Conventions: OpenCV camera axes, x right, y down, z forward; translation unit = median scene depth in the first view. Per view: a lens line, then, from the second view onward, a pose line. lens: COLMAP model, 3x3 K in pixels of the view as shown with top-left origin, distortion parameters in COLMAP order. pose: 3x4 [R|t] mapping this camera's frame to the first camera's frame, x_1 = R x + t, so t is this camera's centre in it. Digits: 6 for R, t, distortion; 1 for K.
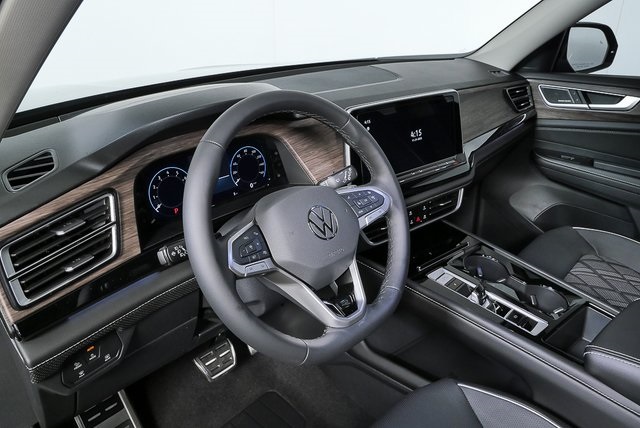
lens RADIAL K [[462.5, 0, 321.4], [0, 462.5, 217.6], [0, 0, 1]] dist [-0.043656, 0.017481]
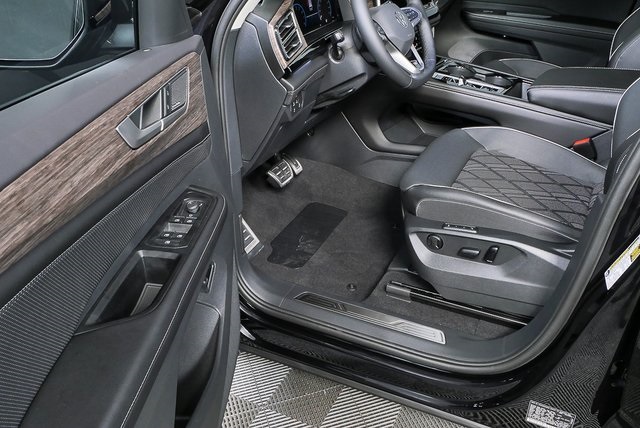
lens RADIAL K [[566.0, 0, 322.8], [0, 566.0, 213.1], [0, 0, 1]] dist [-0.036969, 0.037678]
pose [[0.957910, -0.161357, 0.237427, -0.503930], [0.140409, 0.984747, 0.102752, 0.261615], [-0.250385, -0.065090, 0.965956, -0.618917]]
